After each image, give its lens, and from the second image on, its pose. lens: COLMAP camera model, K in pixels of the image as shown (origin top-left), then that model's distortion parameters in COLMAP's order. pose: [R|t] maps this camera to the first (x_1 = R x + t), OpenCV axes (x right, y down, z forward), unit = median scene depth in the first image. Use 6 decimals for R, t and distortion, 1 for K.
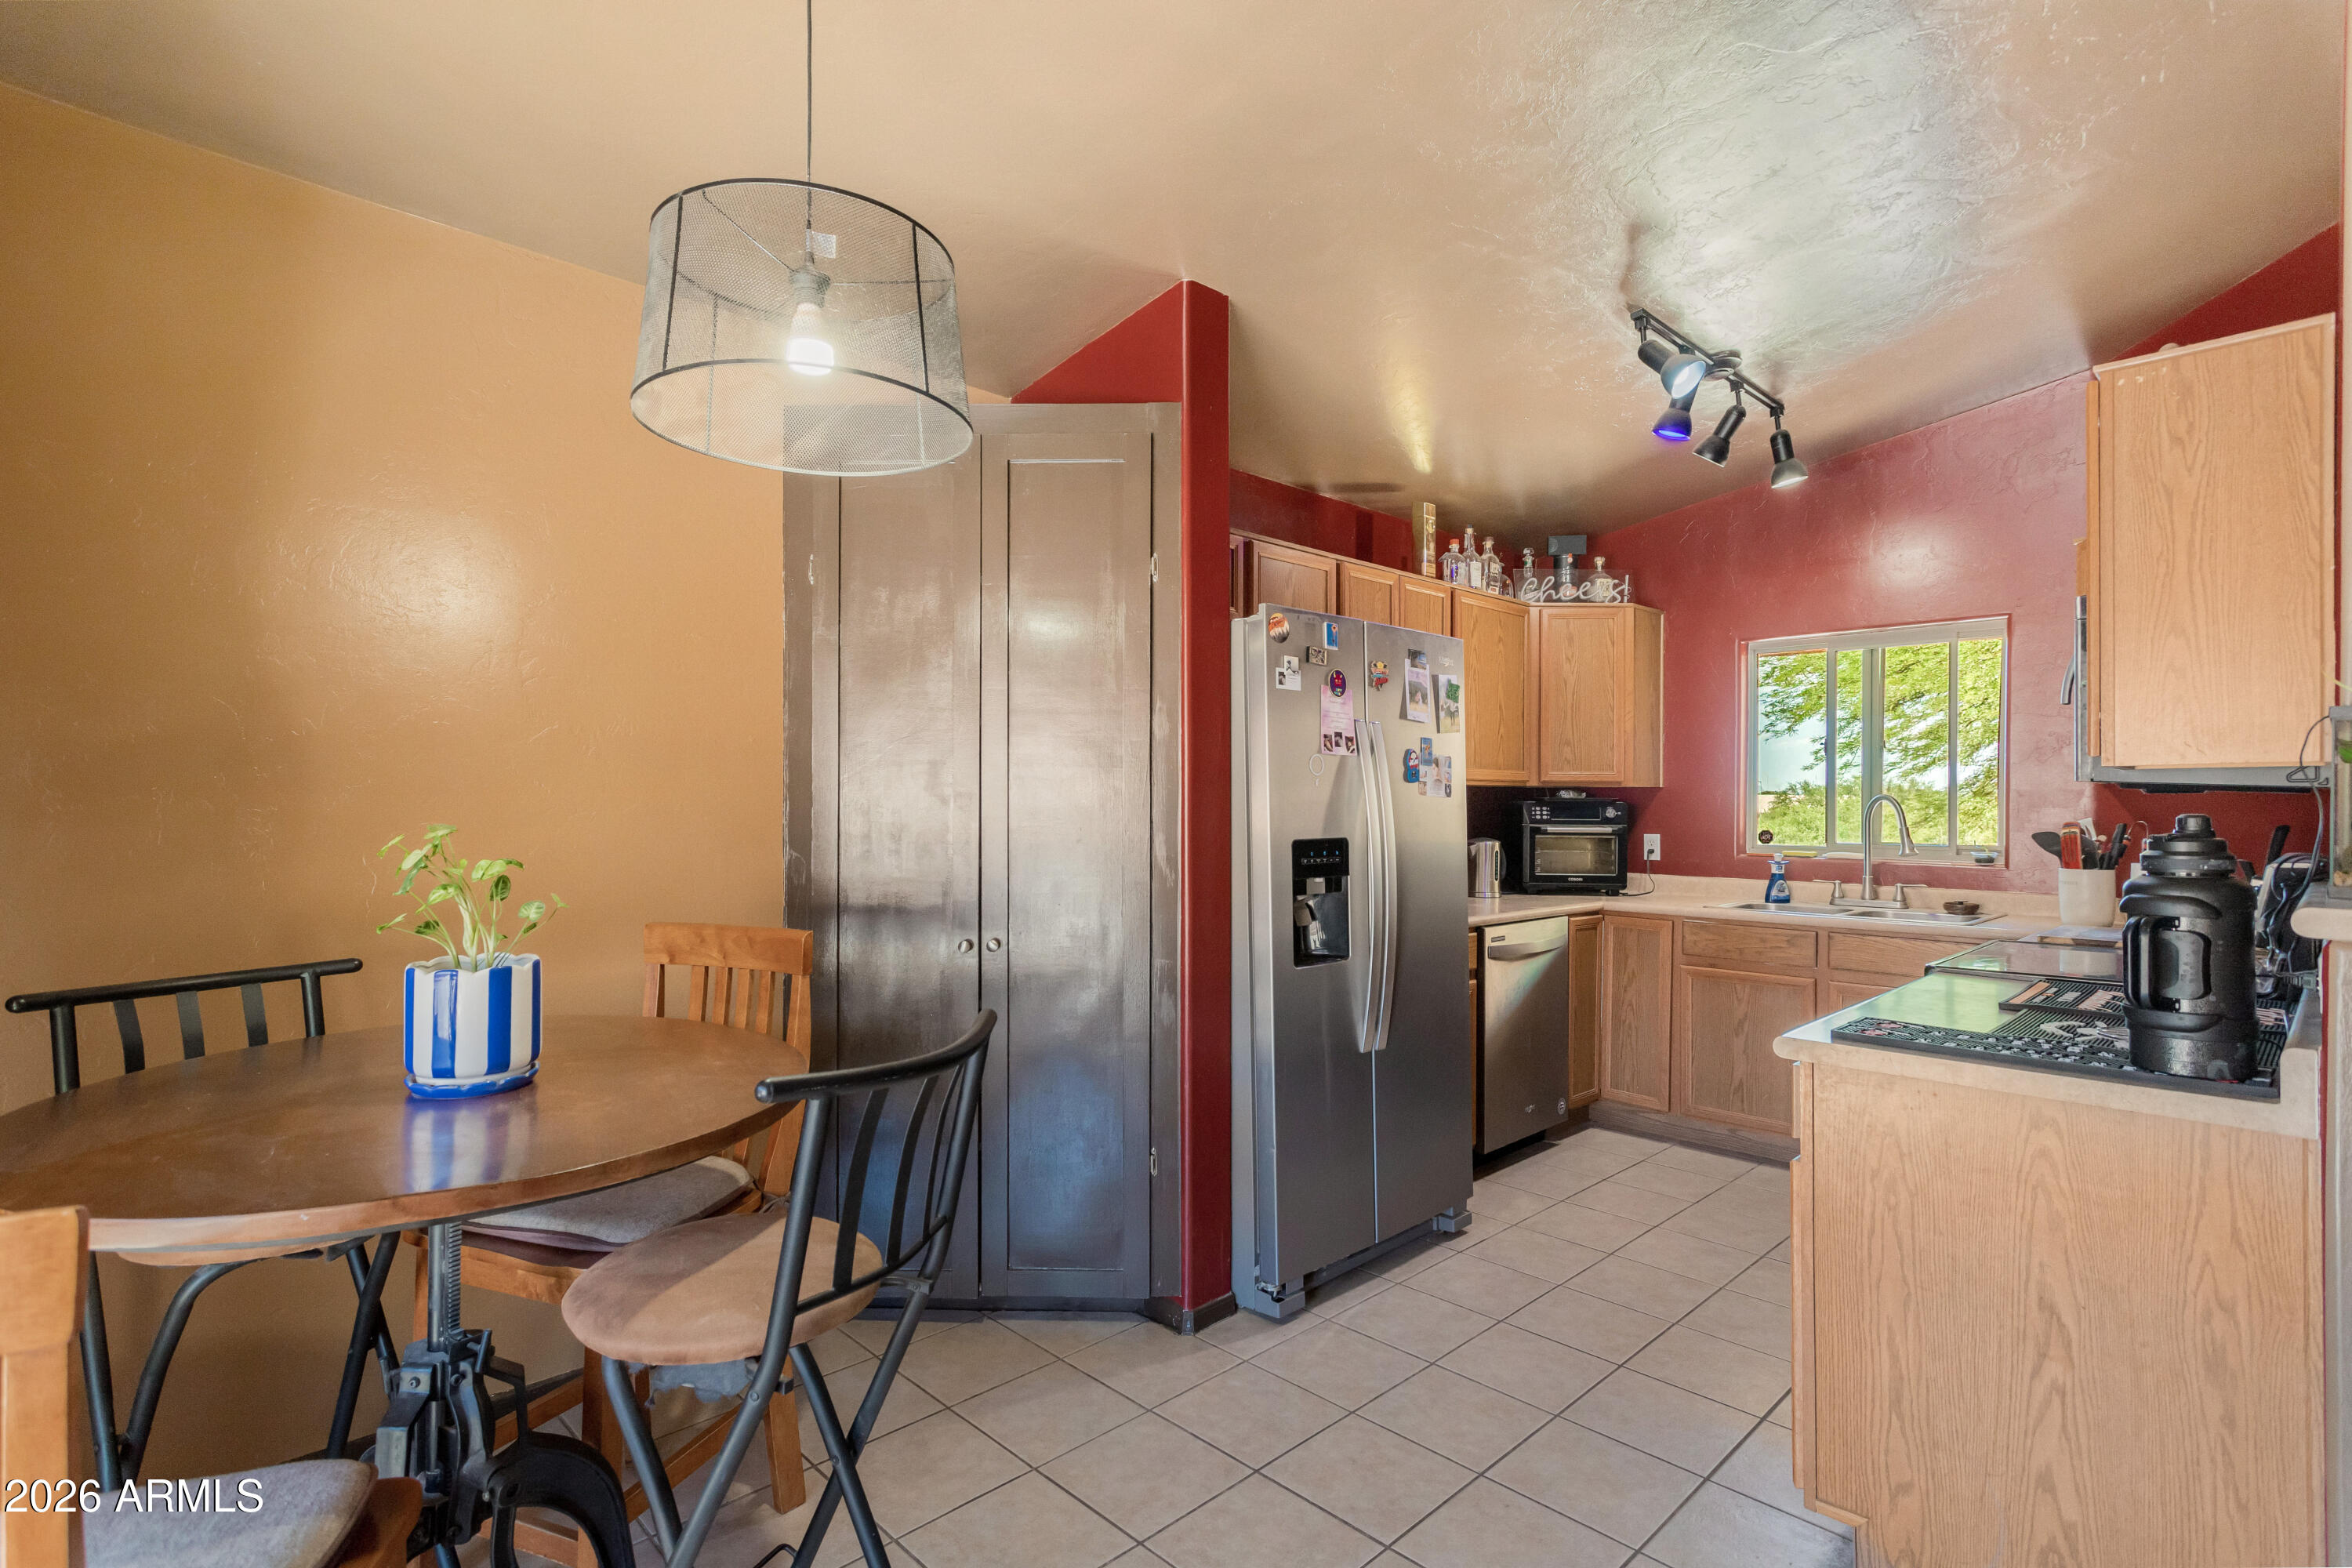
lens RADIAL K [[1135.7, 0, 1185.6], [0, 1135.7, 802.3], [0, 0, 1]] dist [0.006979, 0.001366]
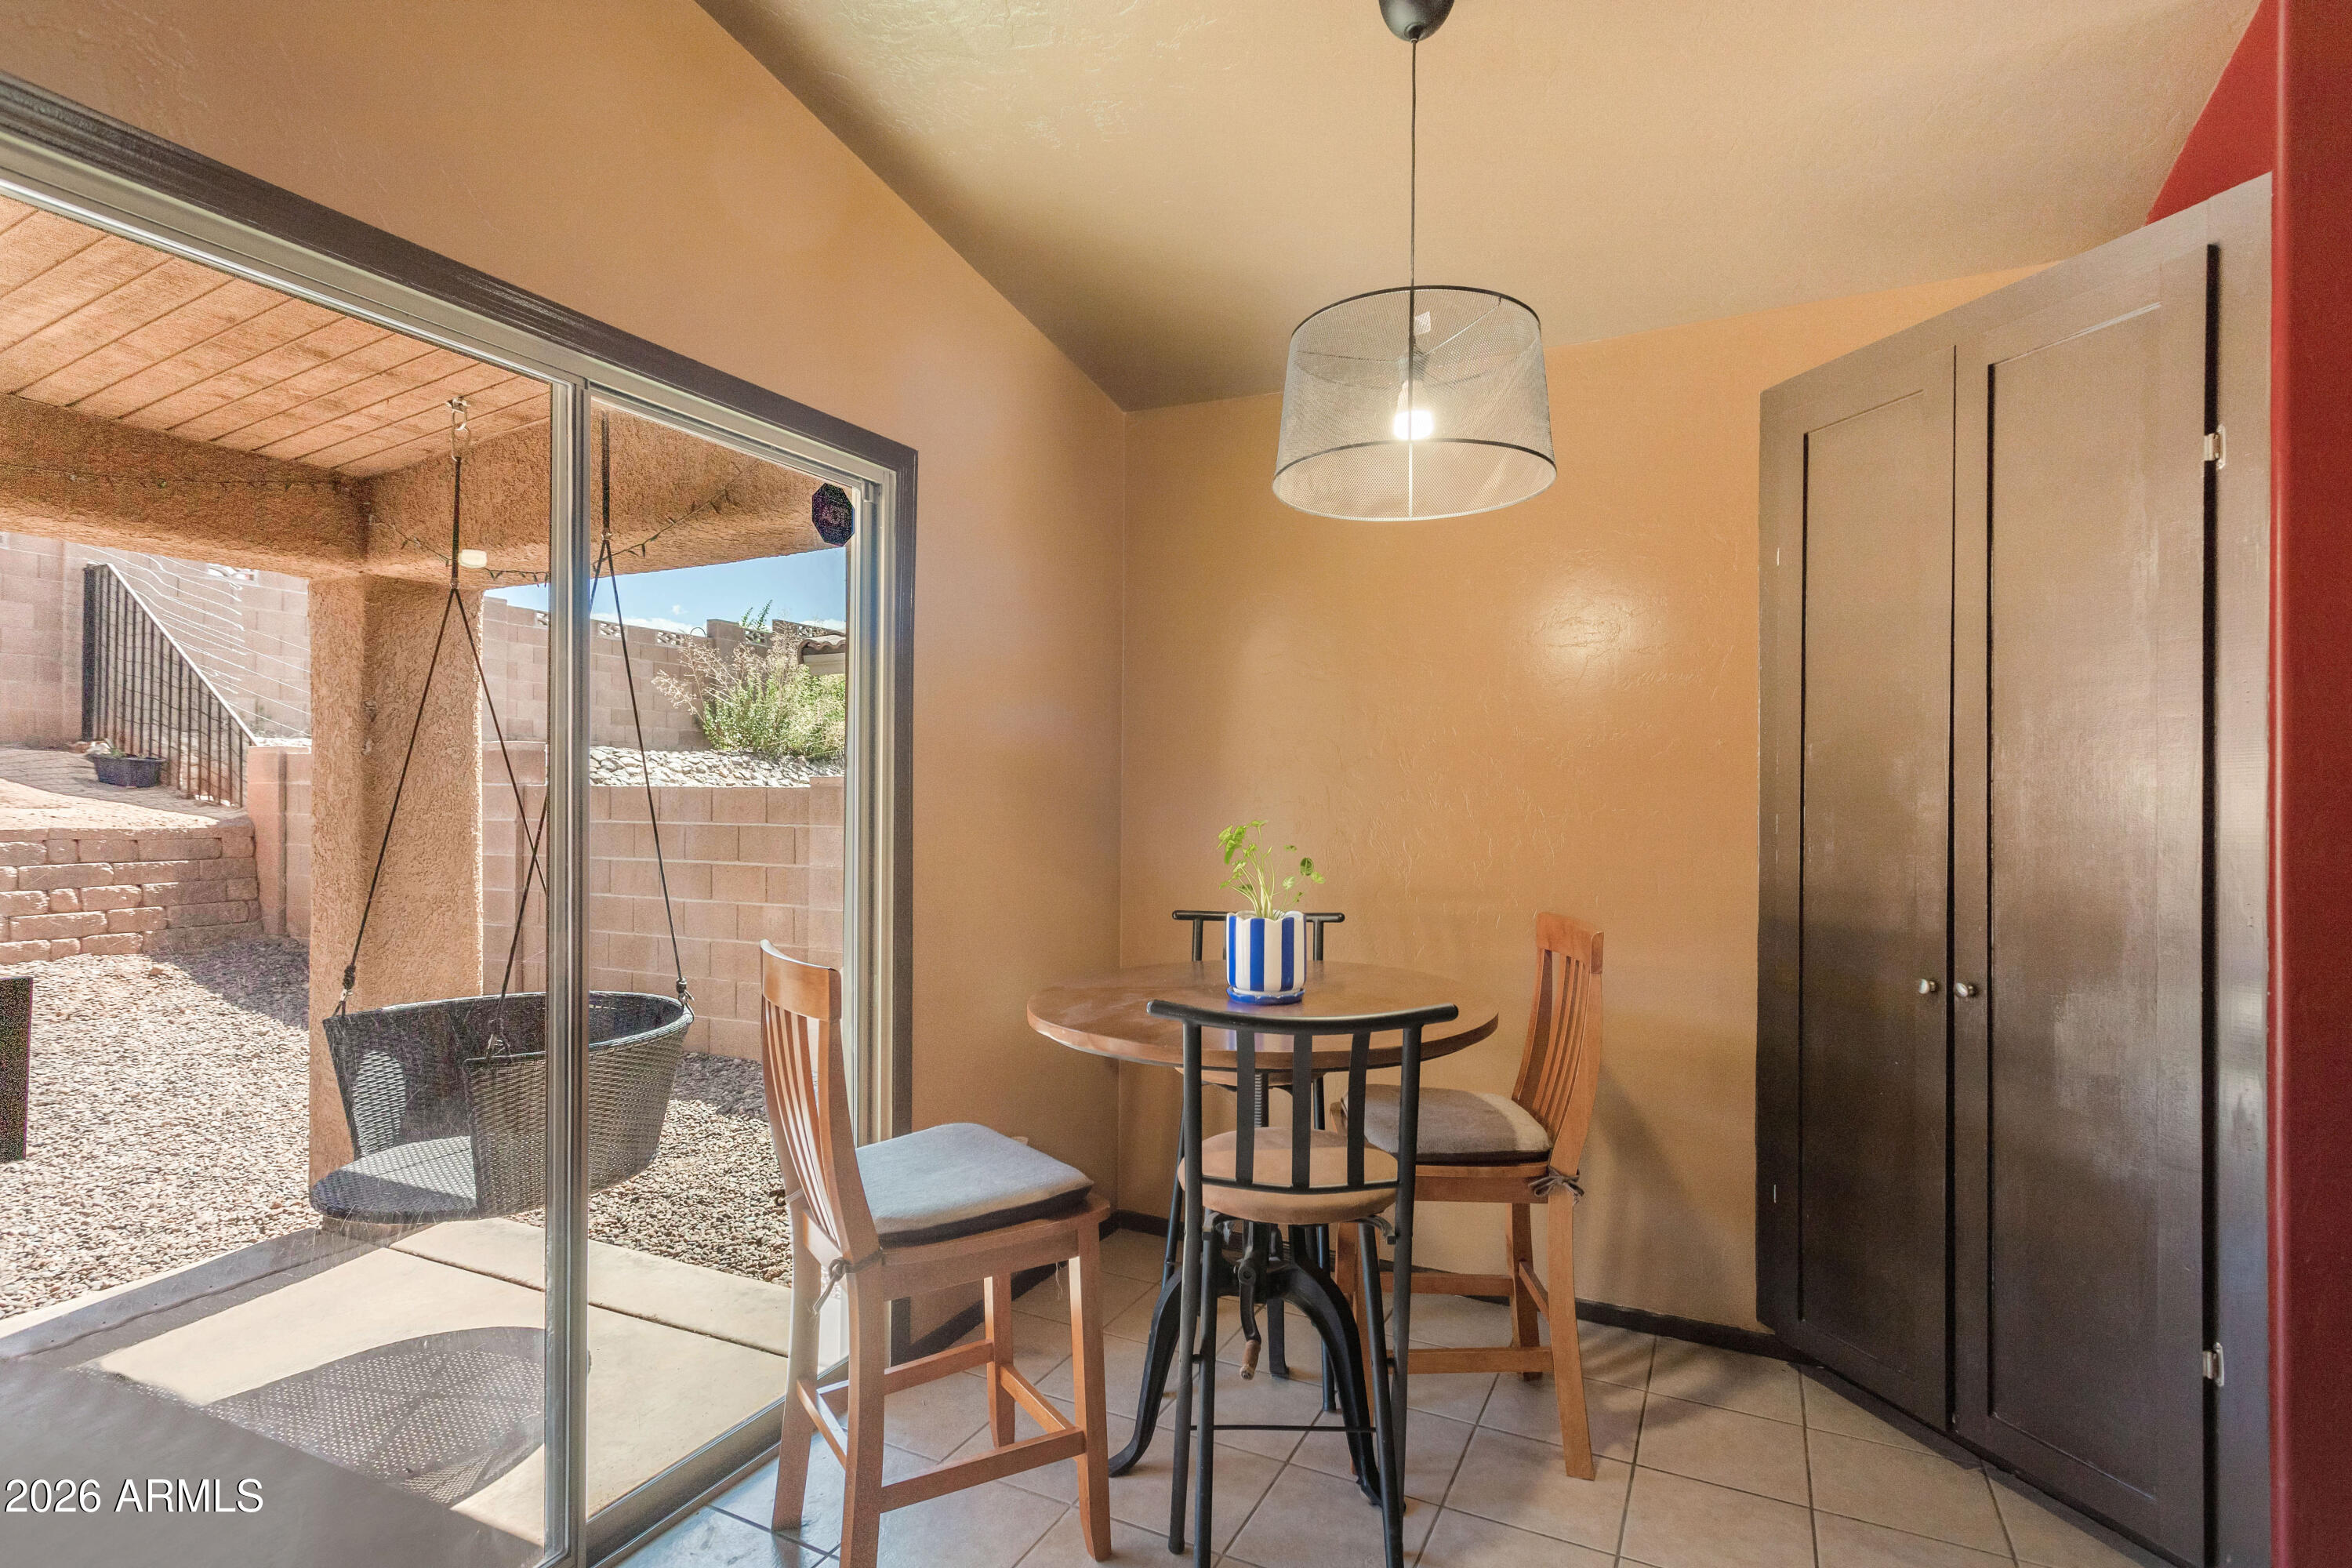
lens RADIAL K [[1135.7, 0, 1164.7], [0, 1135.7, 795.8], [0, 0, 1]] dist [0.006979, 0.001366]
pose [[0.318021, -0.006621, -0.948061, 0.355310], [-0.004426, 0.999954, -0.008468, 0.000131], [0.948073, 0.006889, 0.317977, 0.198579]]
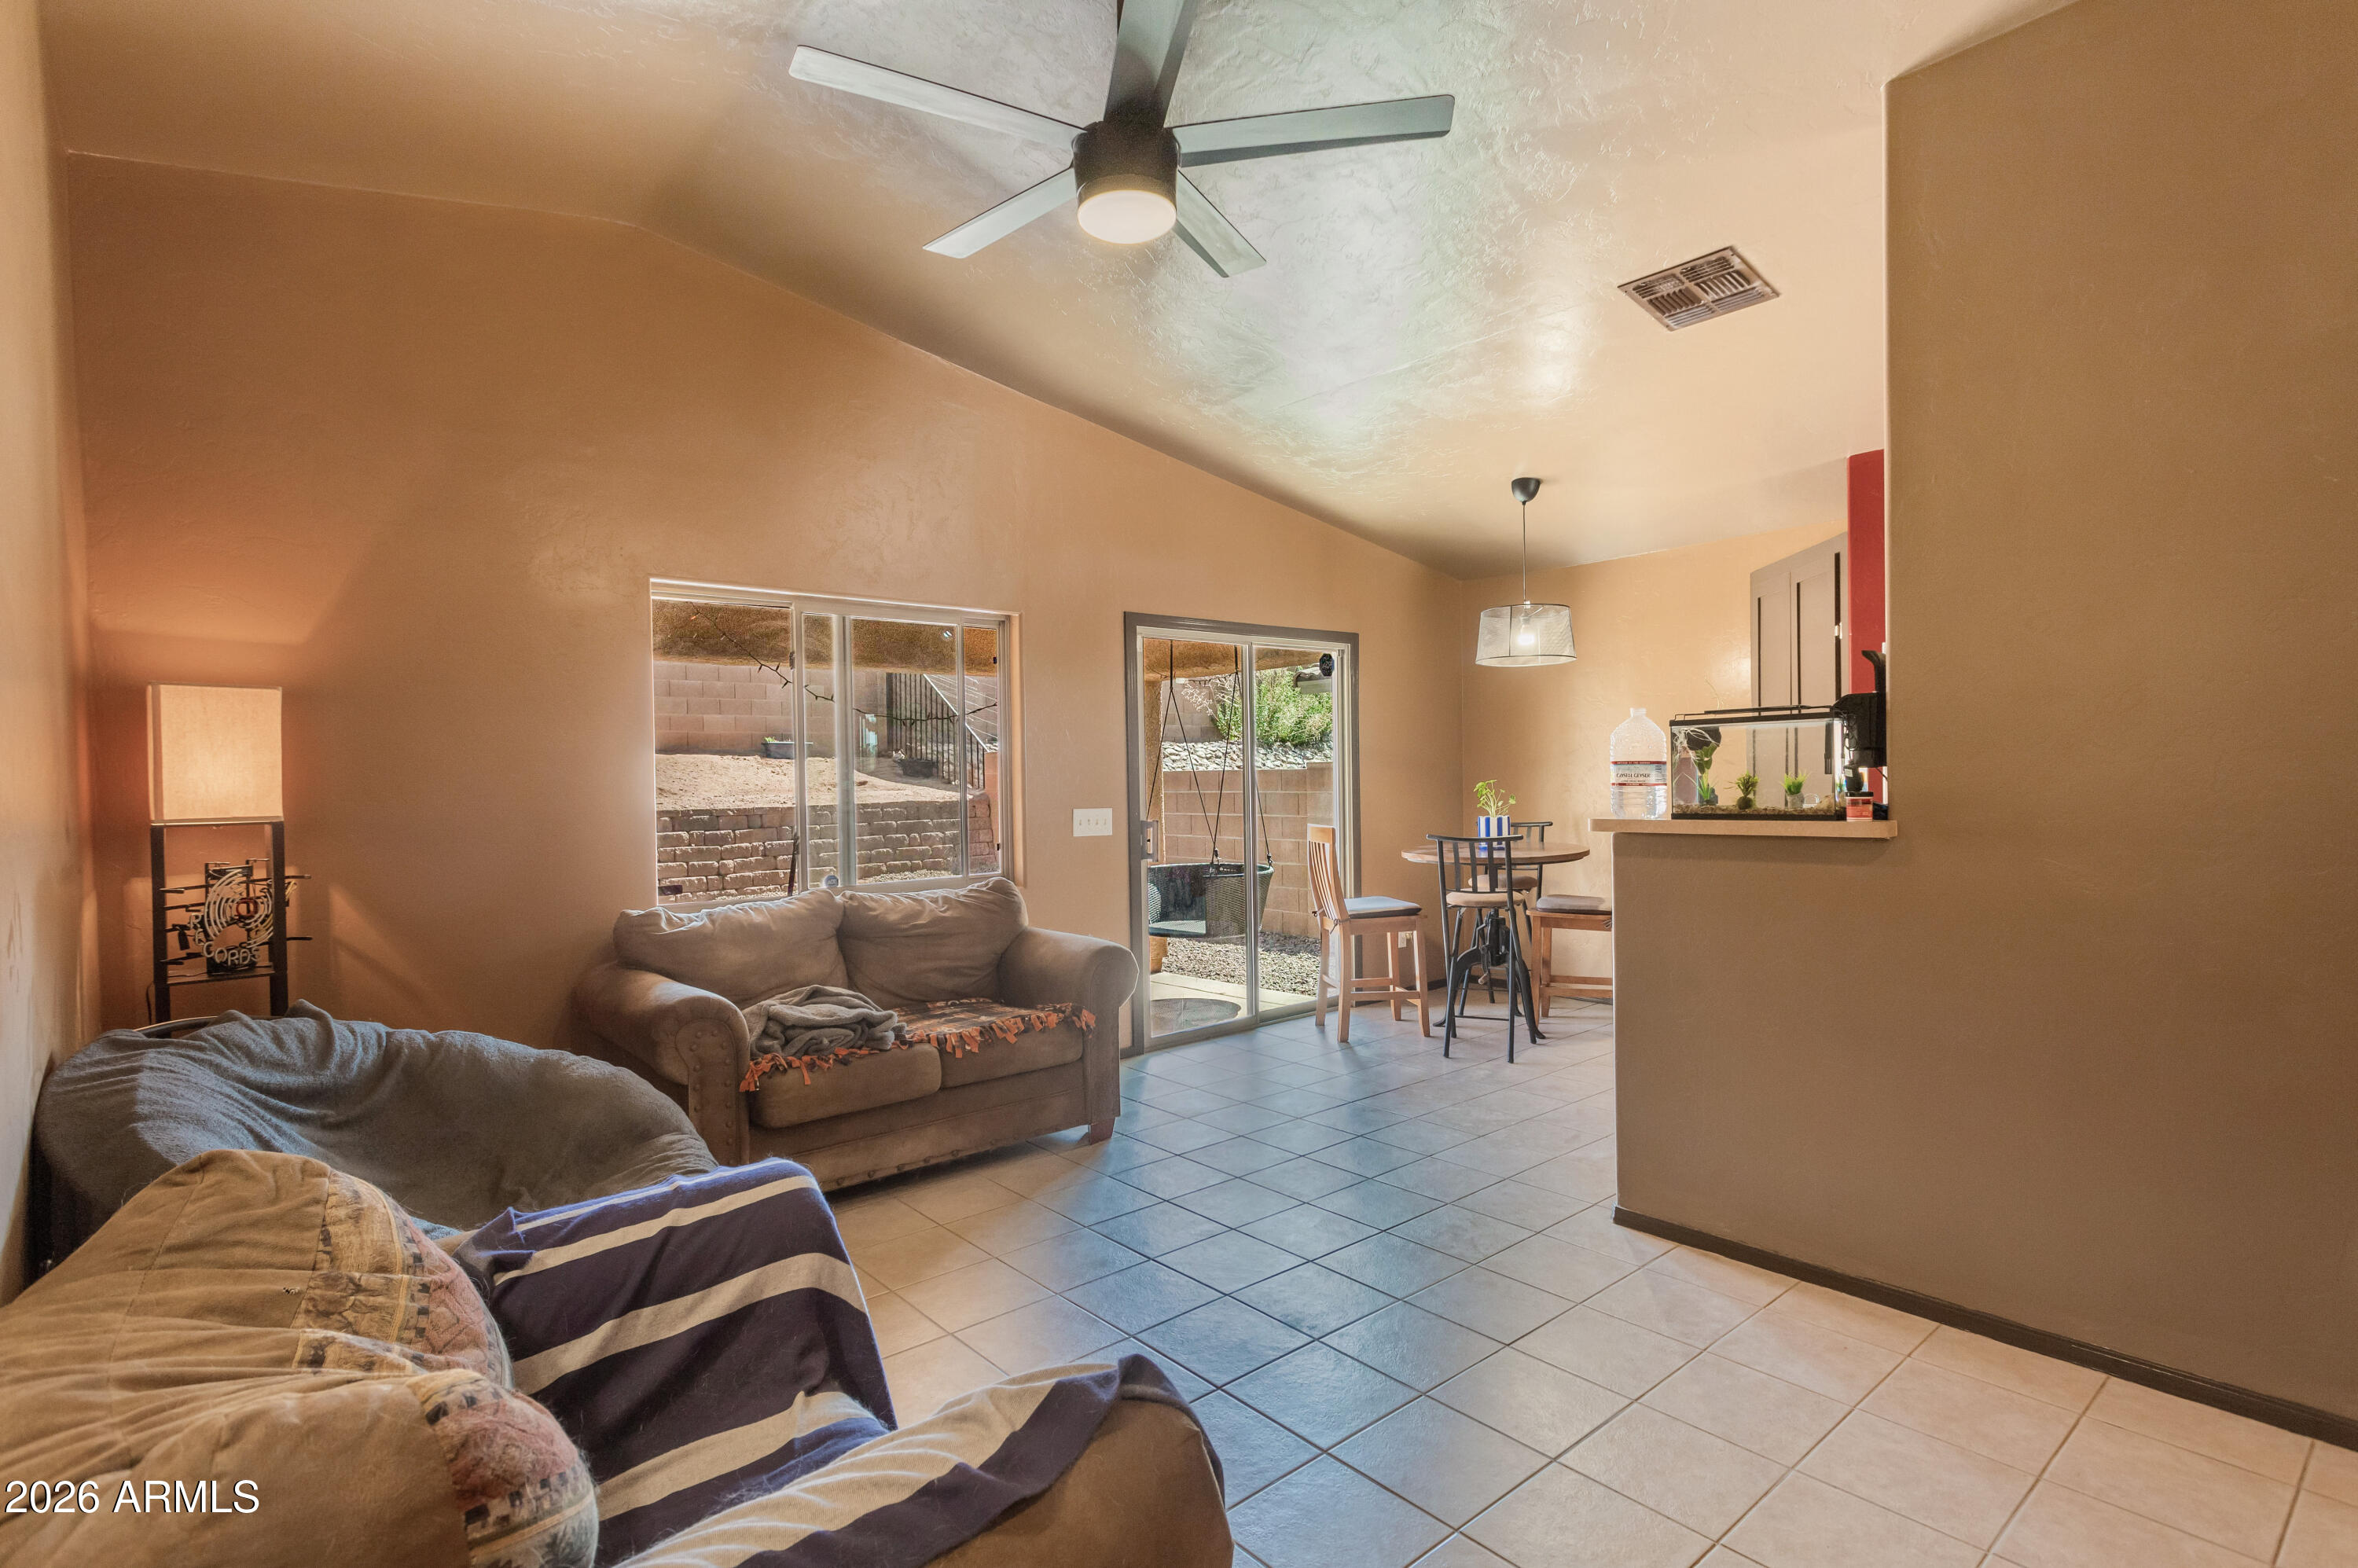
lens RADIAL K [[1138.5, 0, 1165.7], [0, 1138.5, 795.6], [0, 0, 1]] dist [0.006979, 0.001366]
pose [[-0.082032, 0.012228, -0.996555, 1.527215], [0.016234, 0.999808, 0.010932, 0.006150], [0.996497, -0.015281, -0.082215, 0.111300]]
